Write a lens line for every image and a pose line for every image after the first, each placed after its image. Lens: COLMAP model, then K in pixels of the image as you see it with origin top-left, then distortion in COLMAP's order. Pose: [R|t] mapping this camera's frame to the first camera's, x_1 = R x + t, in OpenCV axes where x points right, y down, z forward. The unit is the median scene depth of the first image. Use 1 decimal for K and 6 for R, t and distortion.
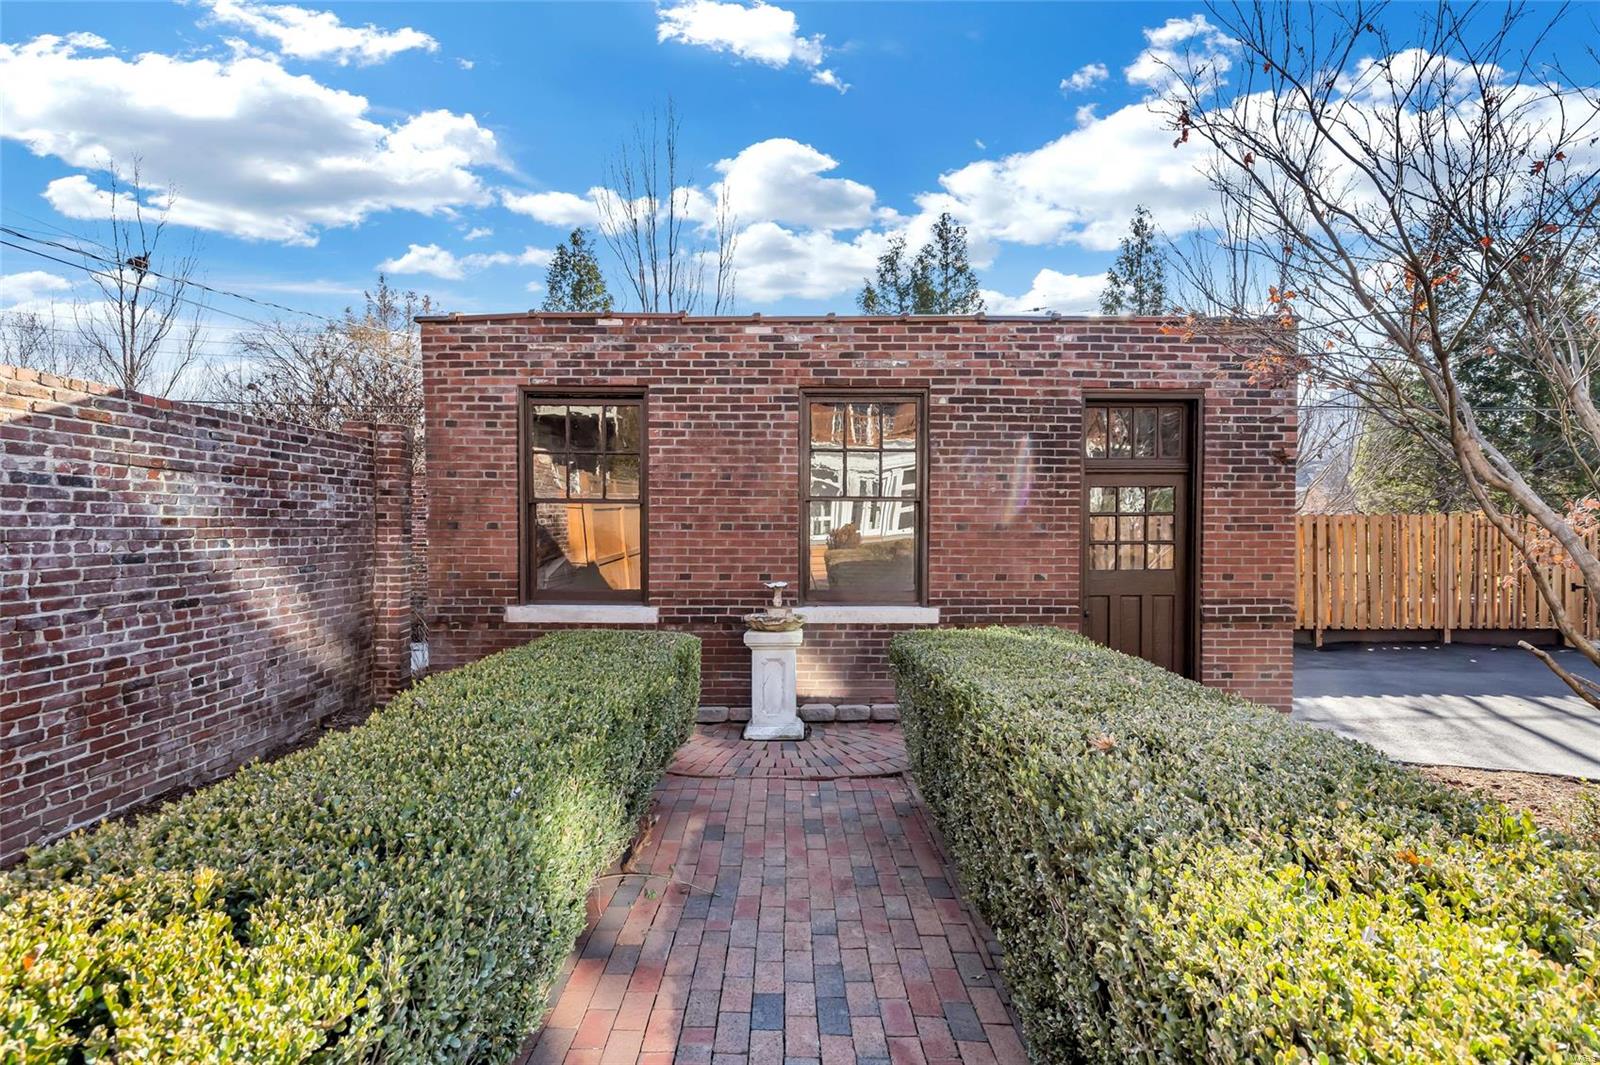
lens RADIAL K [[783.3, 0, 800.6], [0, 783.3, 533.6], [0, 0, 1]] dist [0.000445, 0.000087]
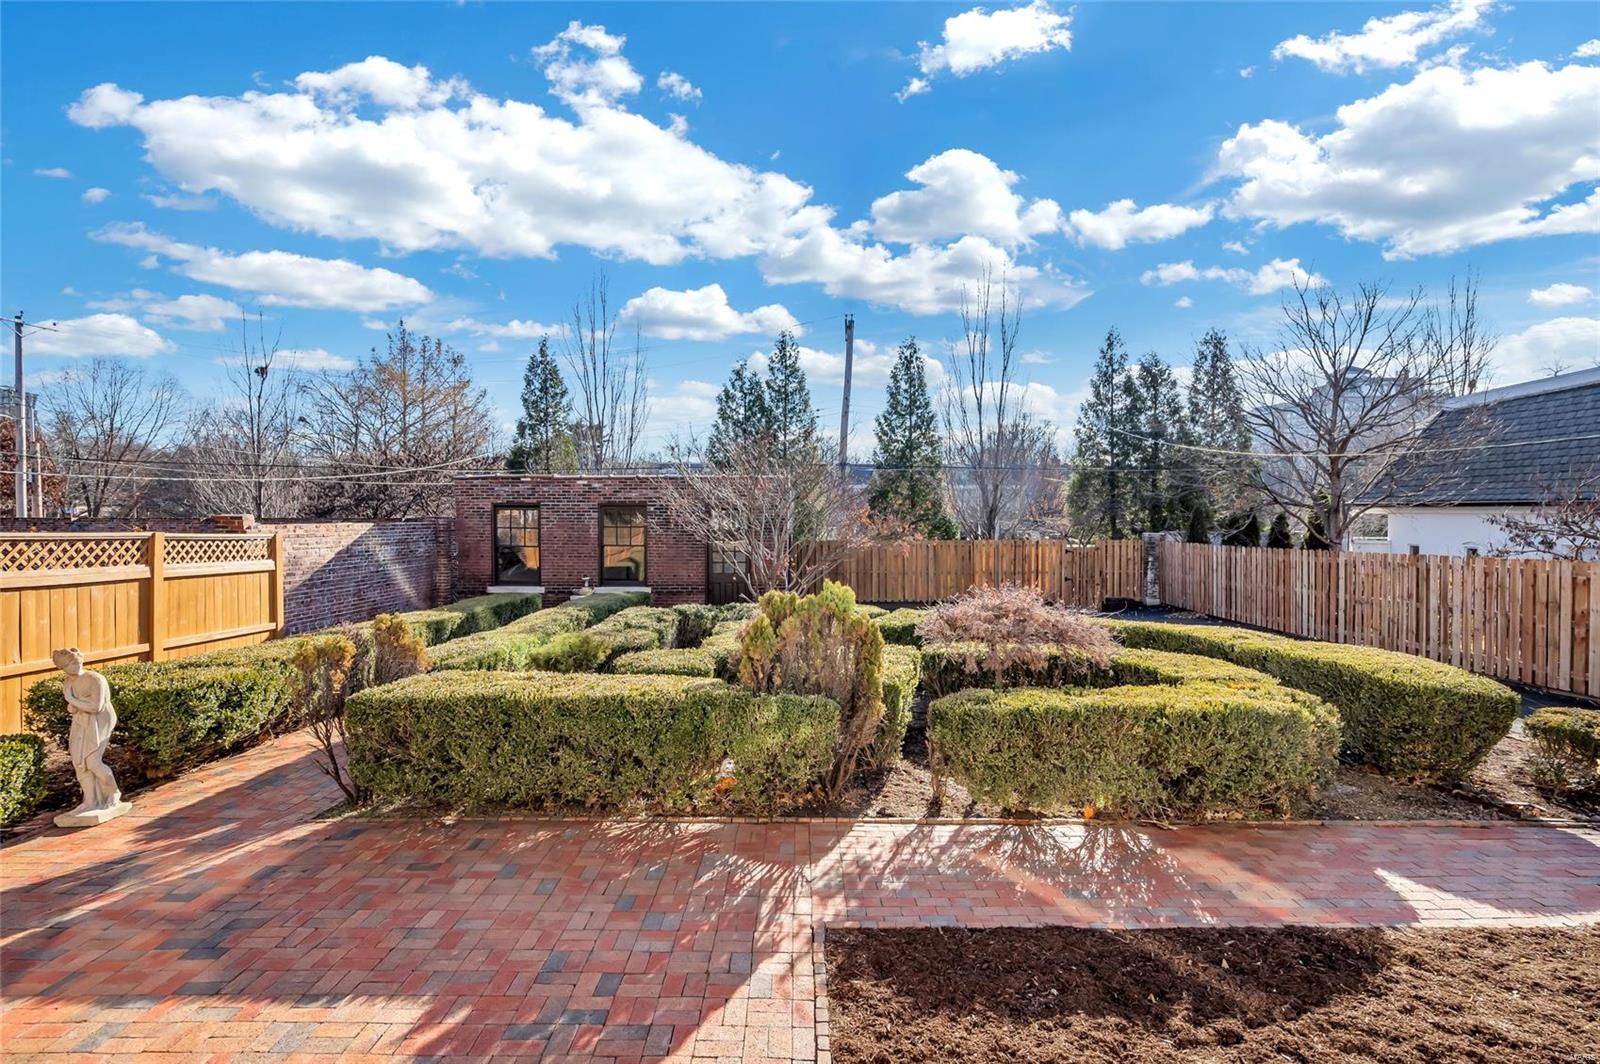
lens RADIAL K [[783.3, 0, 799.4], [0, 783.3, 532.0], [0, 0, 1]] dist [0.000445, 0.000087]
pose [[0.999973, -0.000148, -0.007413, 0.696241], [0.000217, 0.999957, 0.009226, -0.116038], [0.007411, -0.009227, 0.999930, -1.629716]]
